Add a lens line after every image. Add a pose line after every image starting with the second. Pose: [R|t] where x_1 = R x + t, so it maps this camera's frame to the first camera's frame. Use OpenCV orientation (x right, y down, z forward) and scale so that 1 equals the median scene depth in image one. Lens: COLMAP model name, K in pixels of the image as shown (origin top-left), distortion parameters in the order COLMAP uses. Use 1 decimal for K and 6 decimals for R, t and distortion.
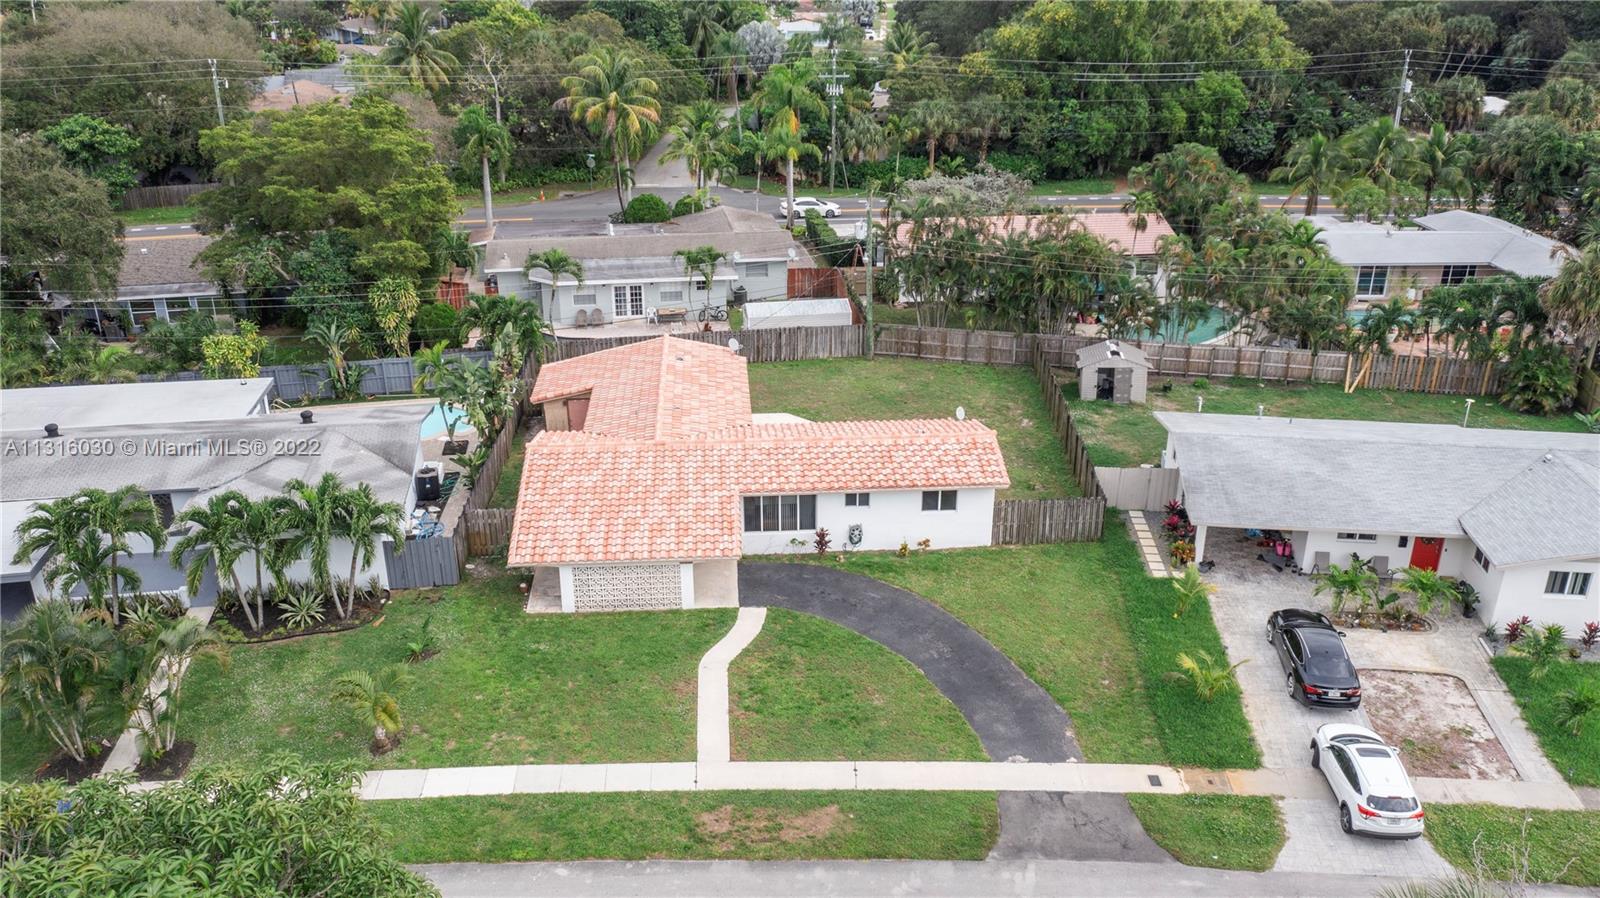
lens RADIAL K [[1256.5, 0, 804.1], [0, 1256.5, 455.8], [0, 0, 1]] dist [-0.013488, -0.003579]
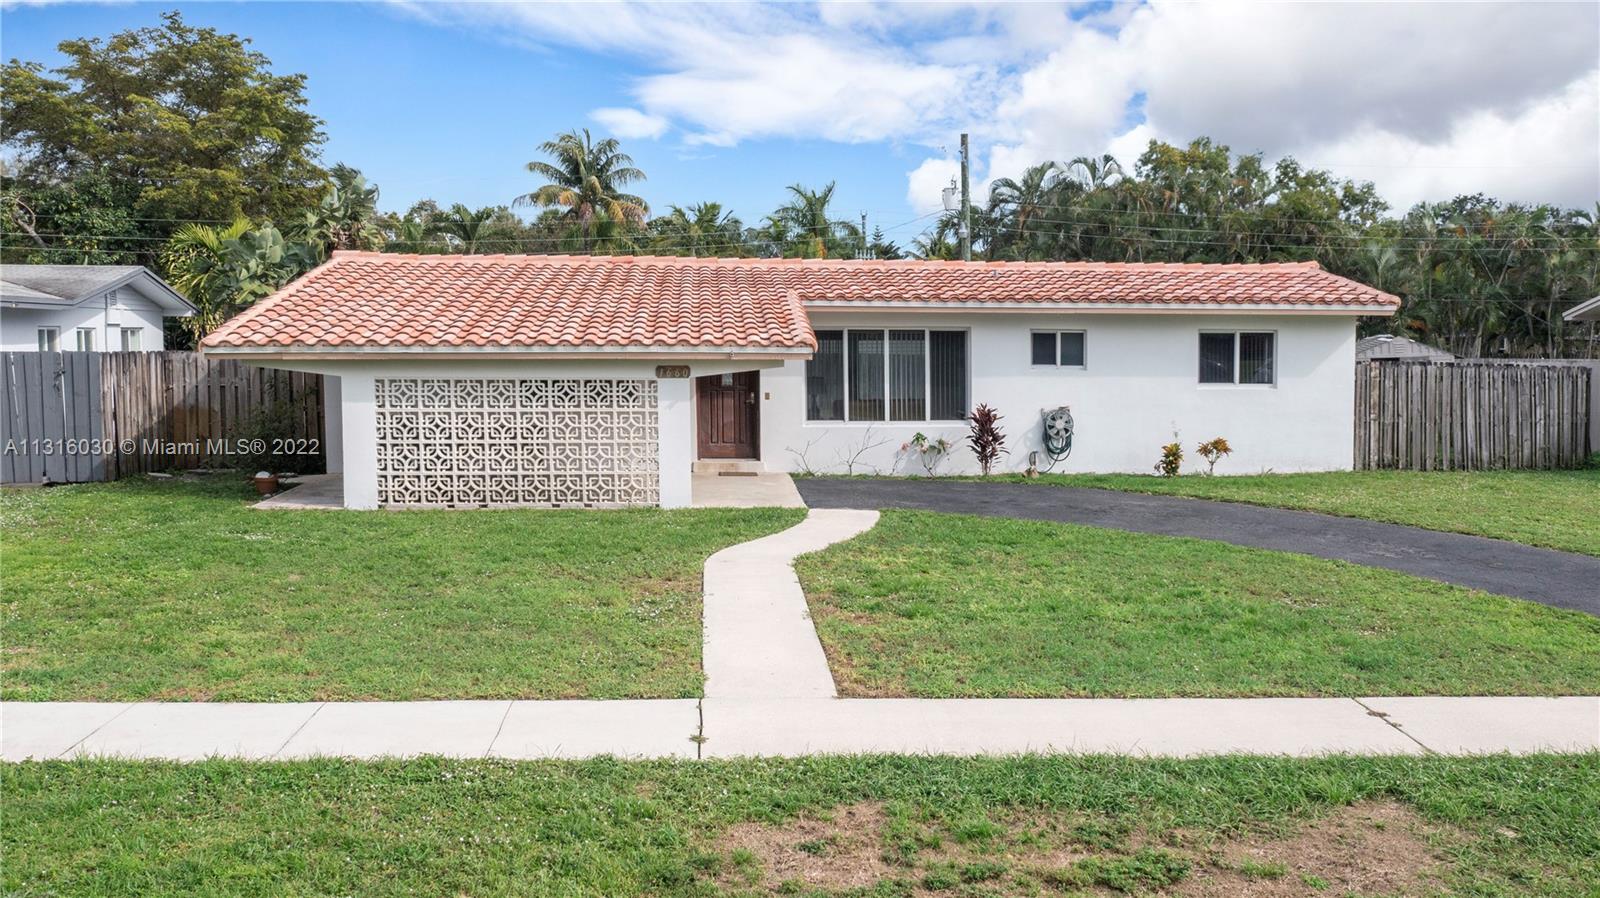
lens RADIAL K [[1270.7, 0, 806.7], [0, 1270.7, 508.9], [0, 0, 1]] dist [-0.015401, -0.004710]
pose [[0.999937, 0.001992, 0.011060, -0.063671], [0.001079, 0.962618, -0.270862, 0.256610], [-0.011186, 0.270857, 0.962555, 0.705566]]
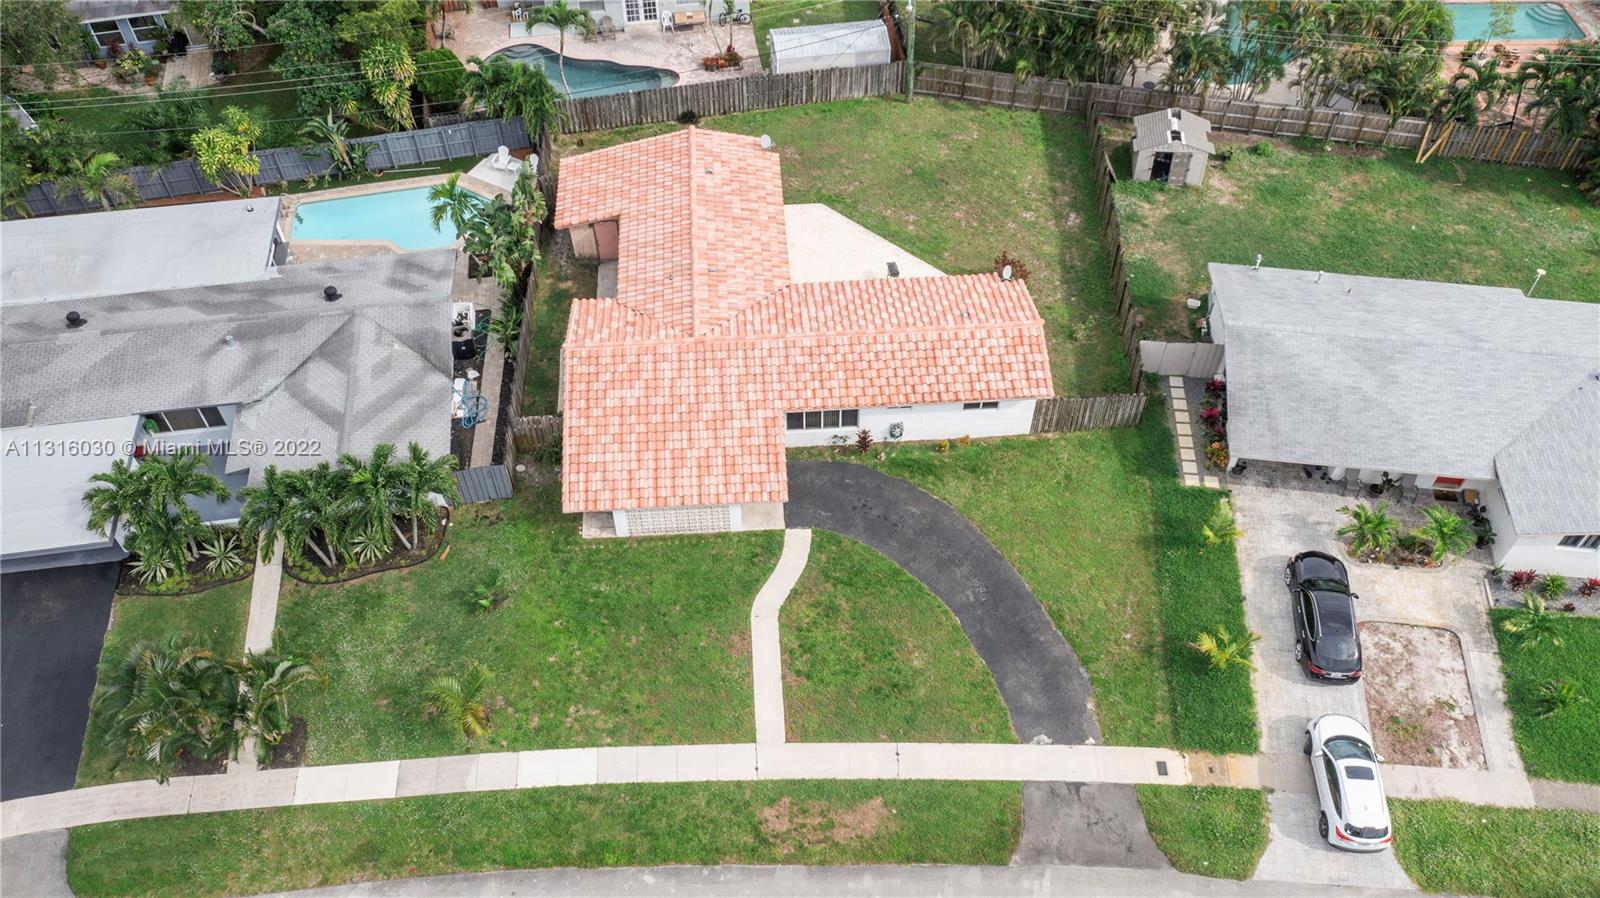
lens RADIAL K [[1256.5, 0, 804.1], [0, 1256.5, 455.8], [0, 0, 1]] dist [-0.013488, -0.003579]
pose [[0.999991, 0.001793, -0.003950, -0.035970], [0.000187, 0.891889, 0.452255, -0.460685], [0.004334, -0.452252, 0.891880, 0.106677]]
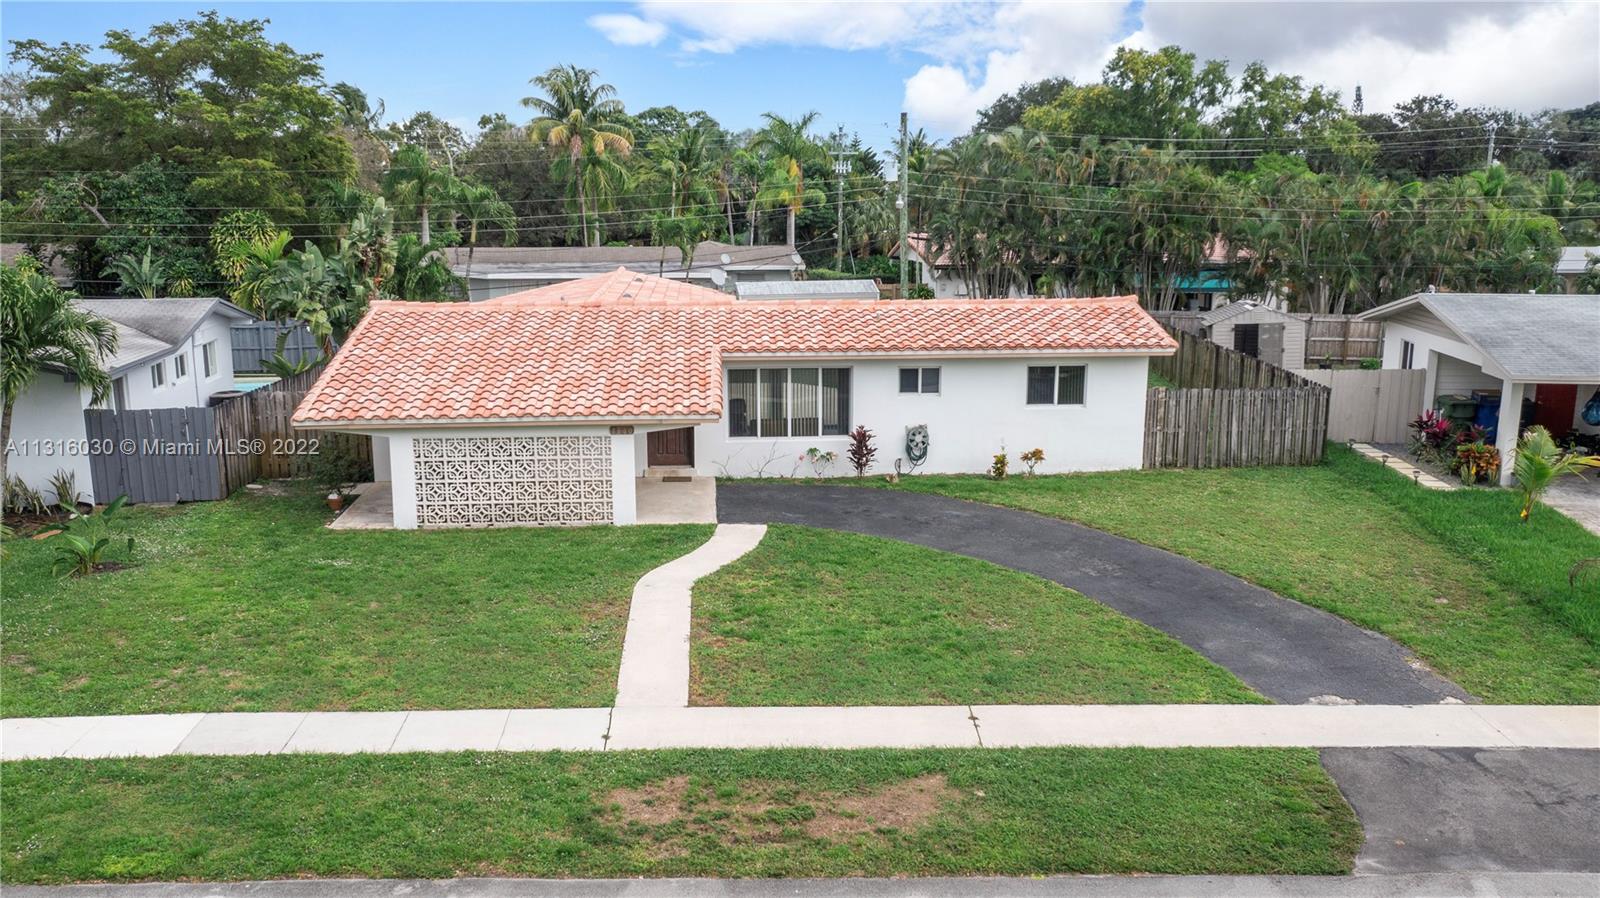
lens RADIAL K [[1272.5, 0, 807.2], [0, 1272.5, 454.0], [0, 0, 1]] dist [-0.013478, -0.007426]
pose [[0.999966, -0.002453, 0.007878, -0.018937], [0.004002, 0.979133, -0.203179, 0.231263], [-0.007216, 0.203204, 0.979110, 0.505448]]
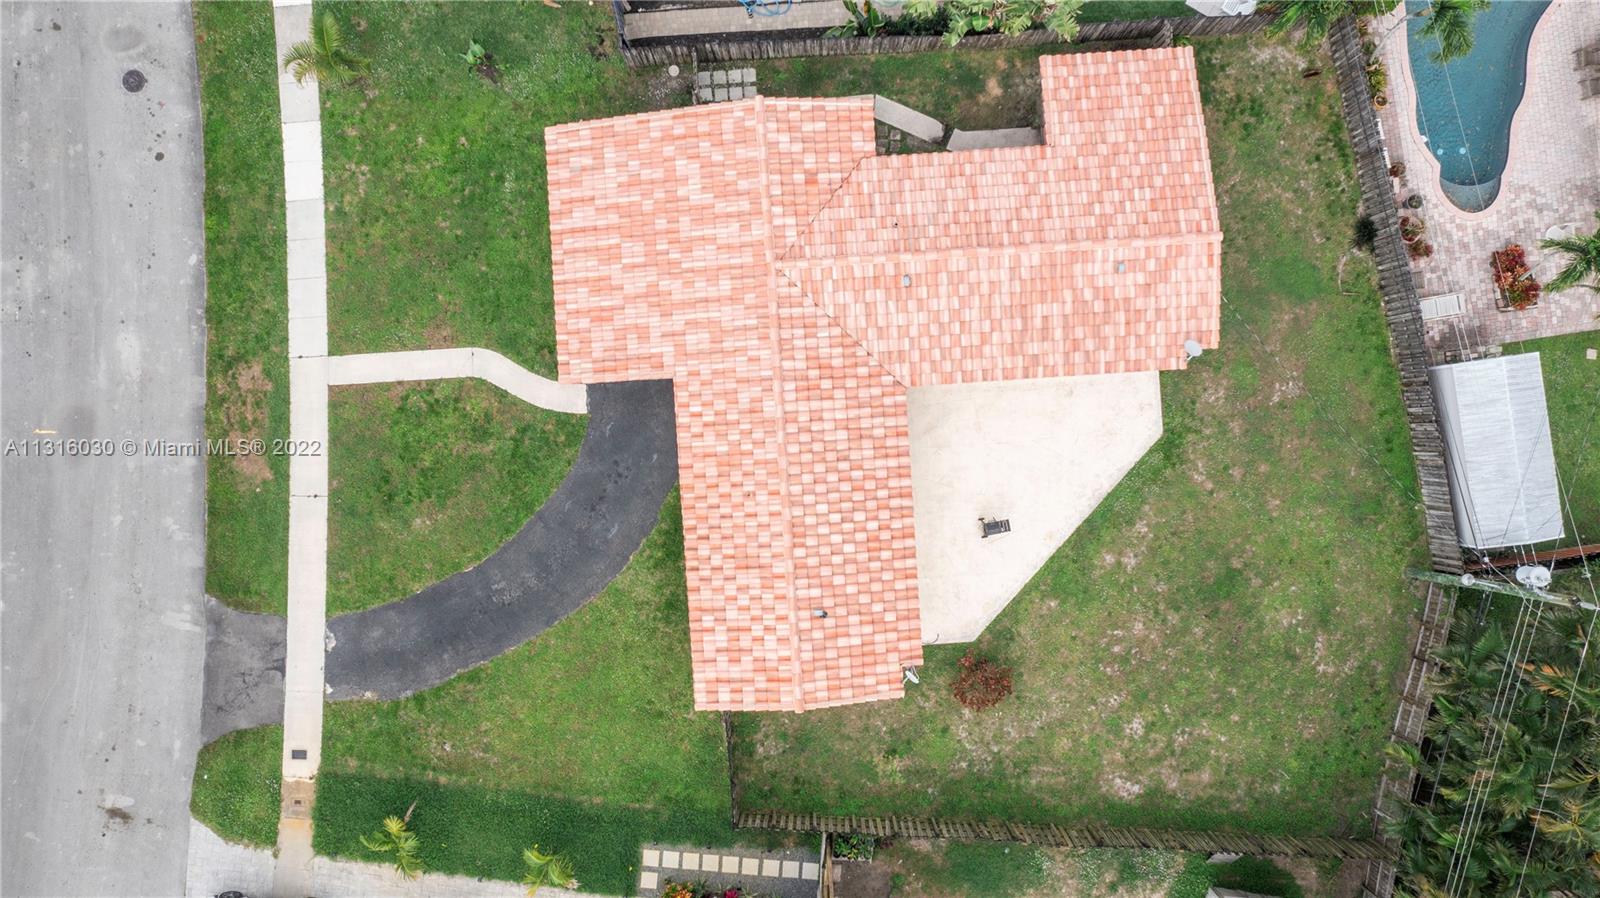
lens RADIAL K [[1256.5, 0, 804.1], [0, 1256.5, 455.8], [0, 0, 1]] dist [-0.013488, -0.003579]
pose [[-0.010468, 0.999916, 0.007675, -0.008531], [-0.390662, -0.011155, 0.920467, -0.895960], [0.920475, 0.006637, 0.390746, 0.890675]]
